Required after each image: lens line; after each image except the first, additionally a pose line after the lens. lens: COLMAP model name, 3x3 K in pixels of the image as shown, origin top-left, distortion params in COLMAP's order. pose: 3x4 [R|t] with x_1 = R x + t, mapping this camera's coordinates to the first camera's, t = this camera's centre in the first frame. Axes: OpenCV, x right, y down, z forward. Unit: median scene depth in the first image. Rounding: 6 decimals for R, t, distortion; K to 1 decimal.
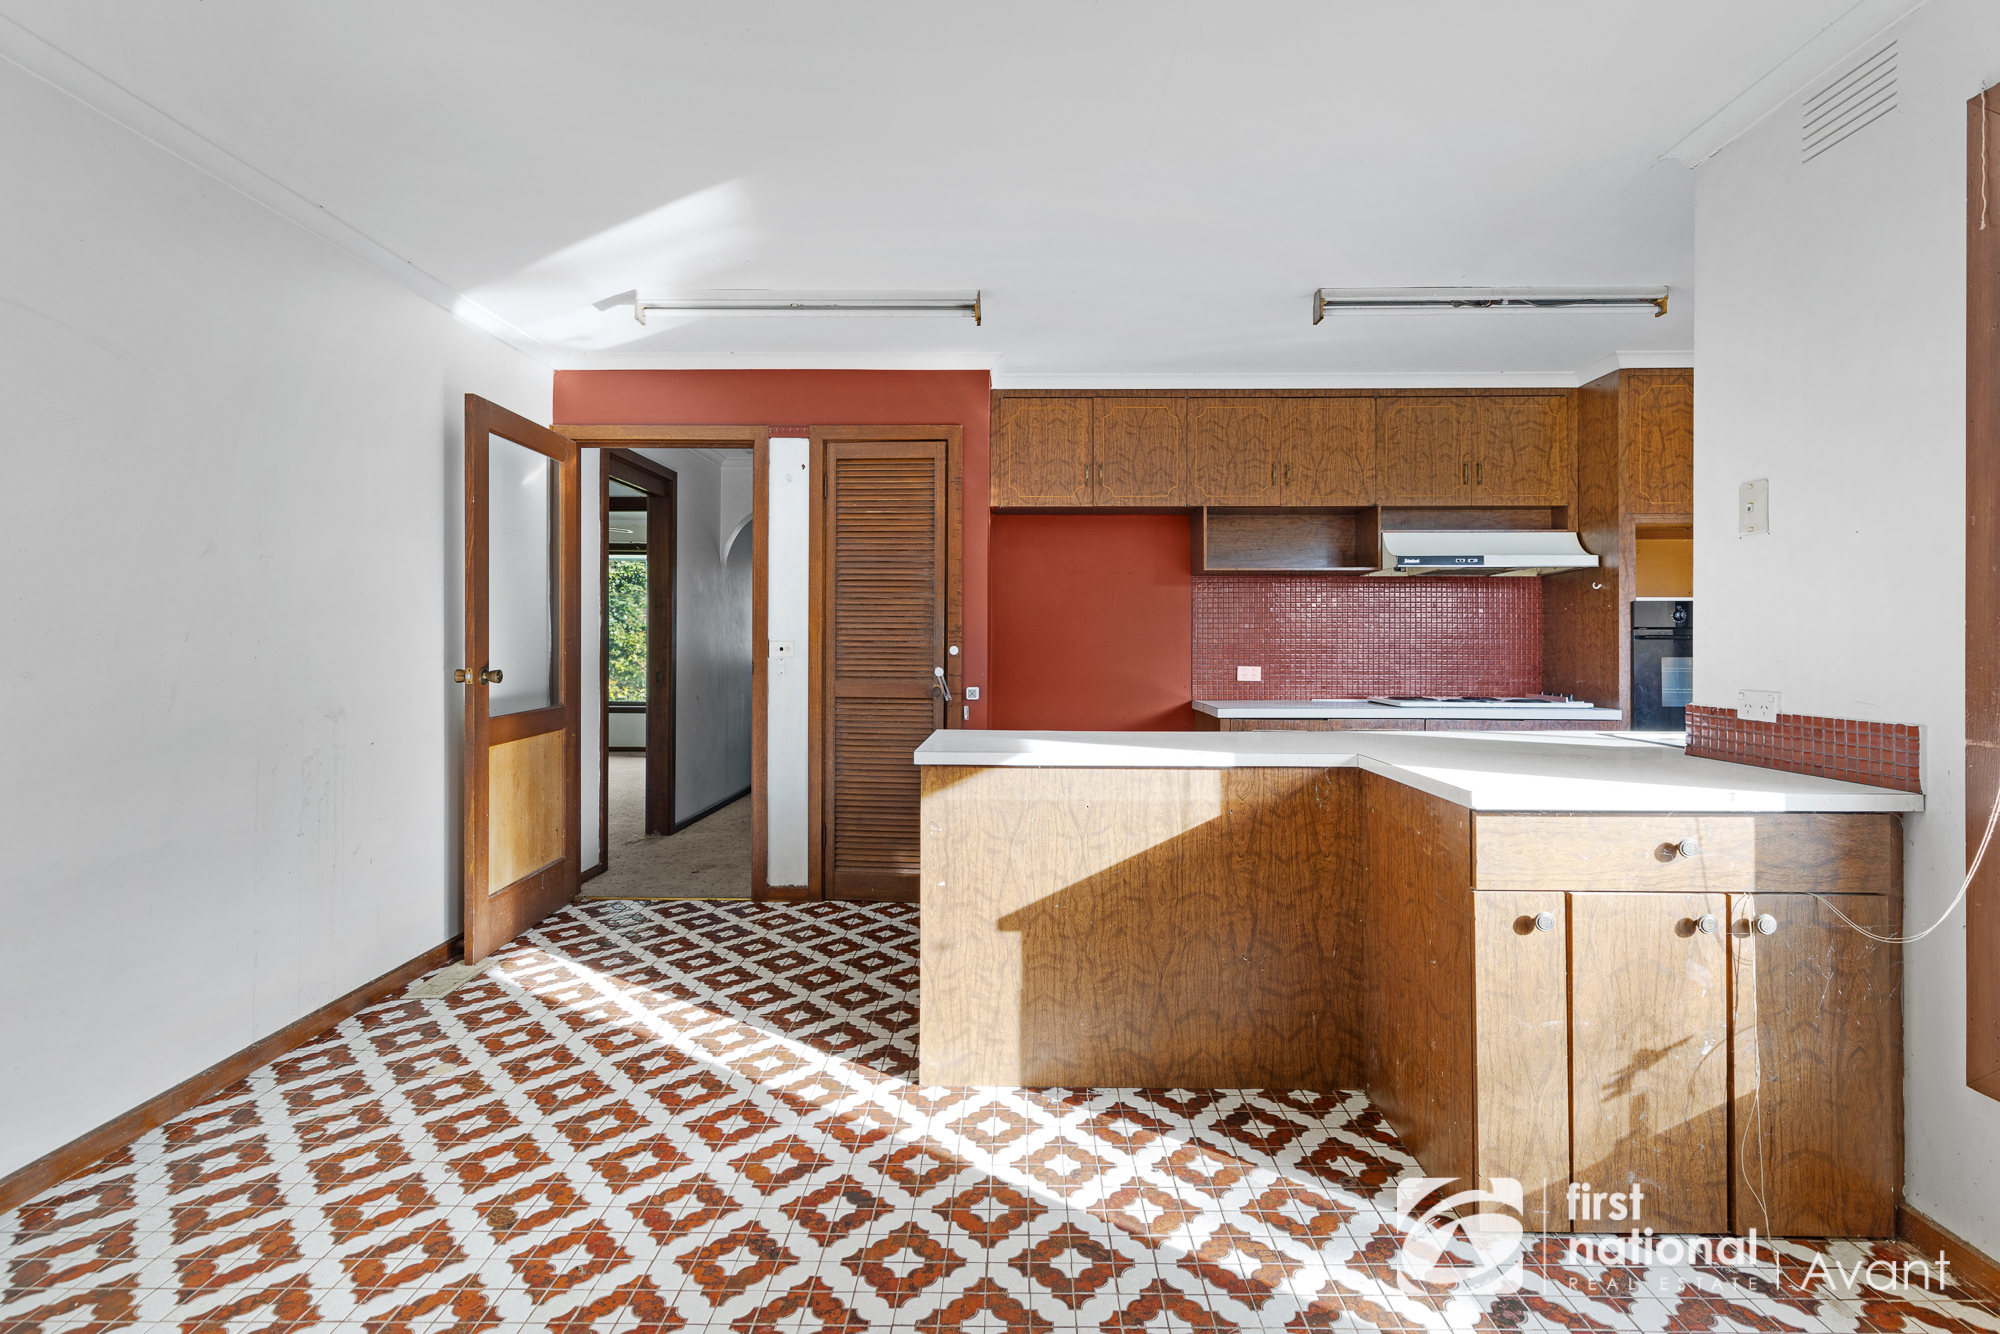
lens RADIAL K [[901.9, 0, 999.5], [0, 901.9, 640.5], [0, 0, 1]] dist [0.008322, -0.000133]
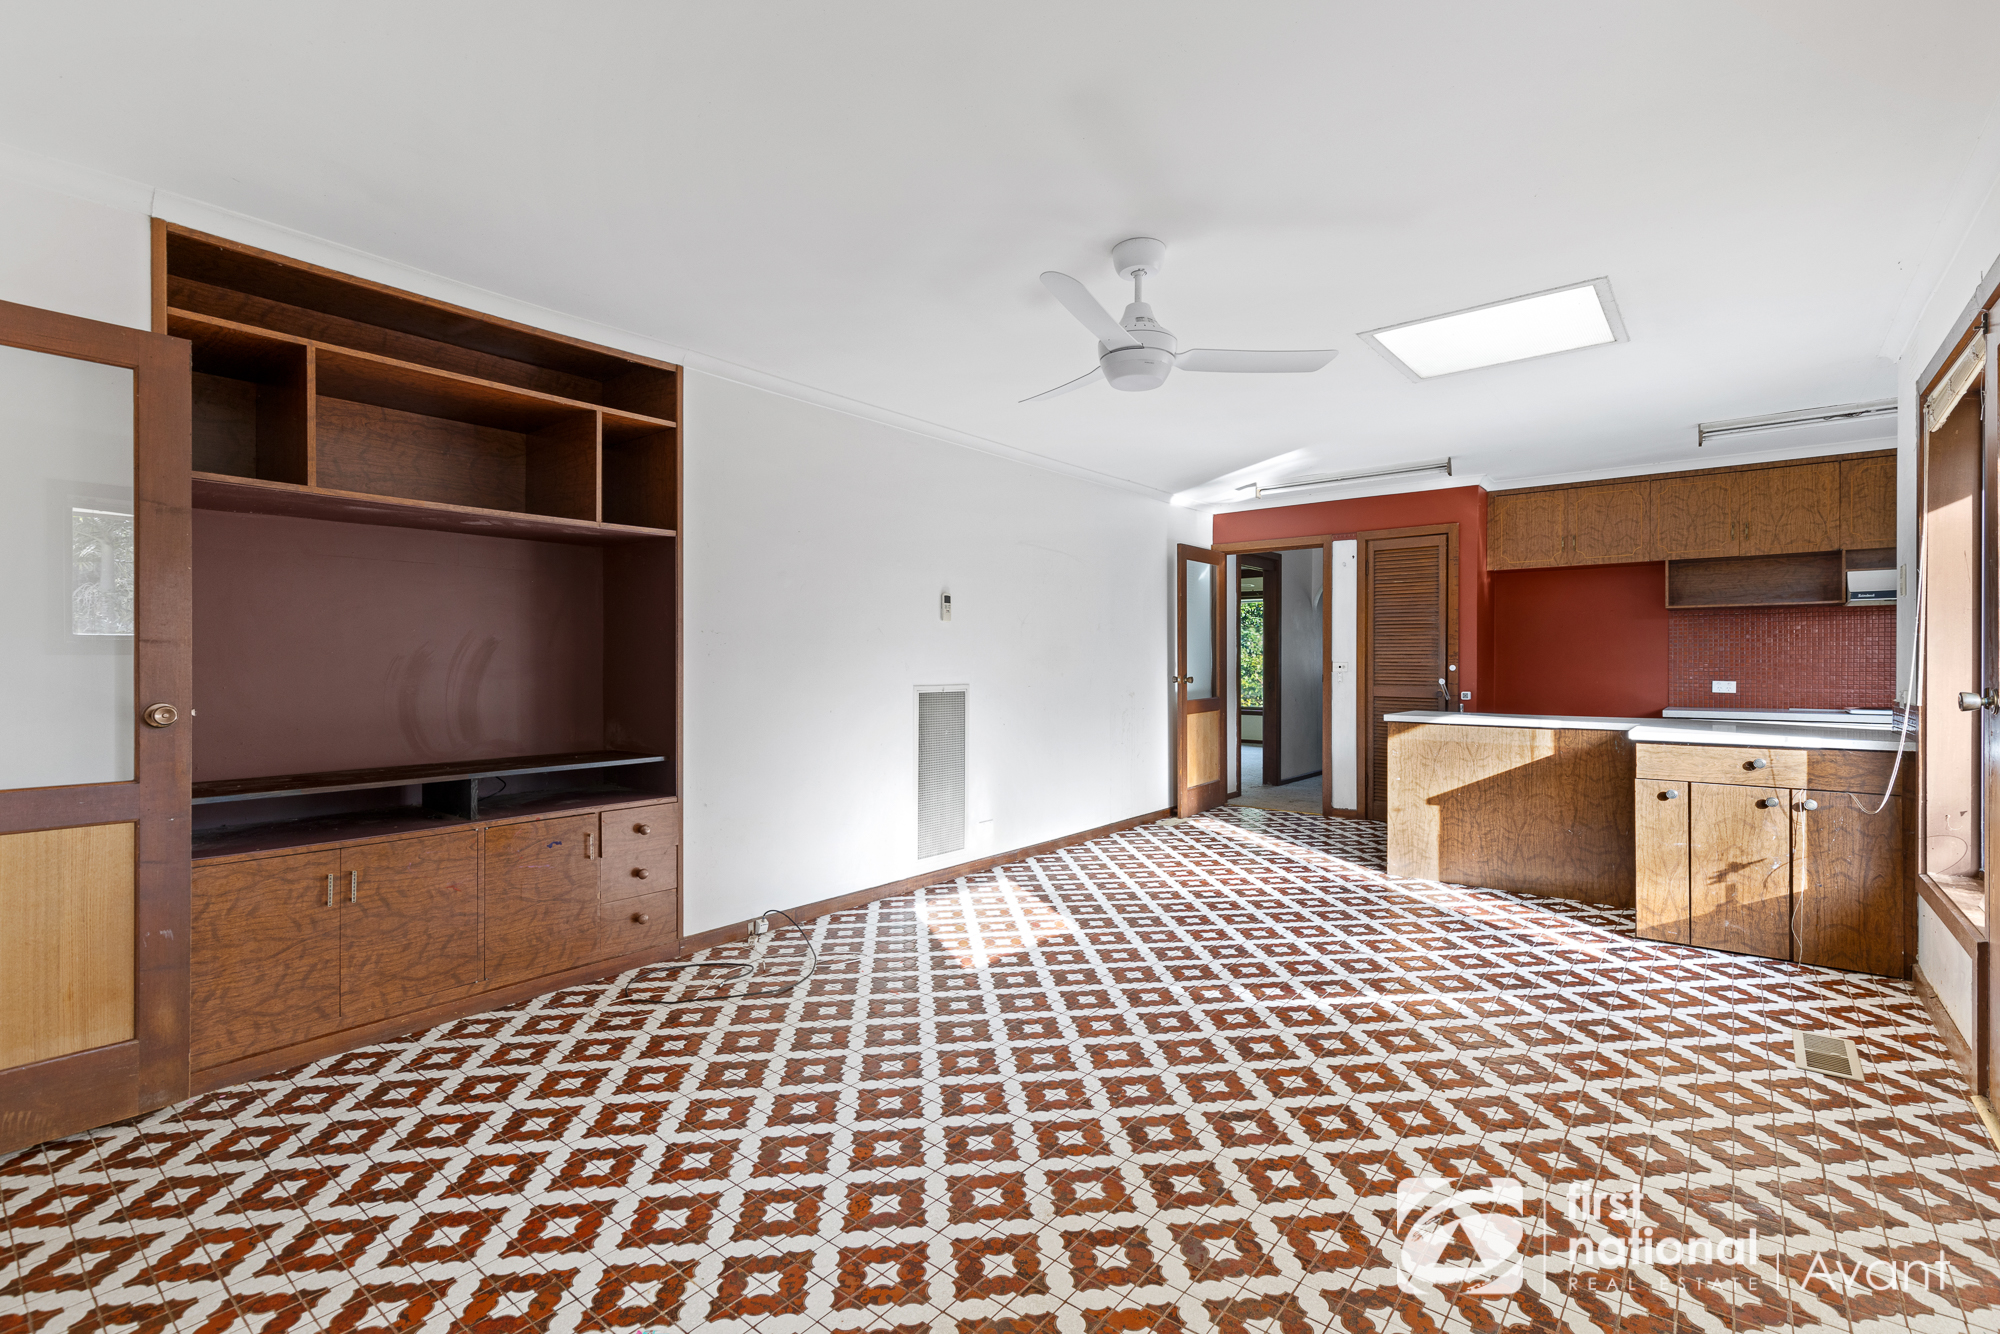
lens RADIAL K [[913.0, 0, 1000.0], [0, 913.0, 667.0], [0, 0, 1]] dist [0.000129, 0.000075]
pose [[0.792199, 0.000451, -0.610262, 0.359239], [0.003571, 0.999979, 0.005373, -0.002131], [0.610252, -0.006436, 0.792181, -0.893700]]
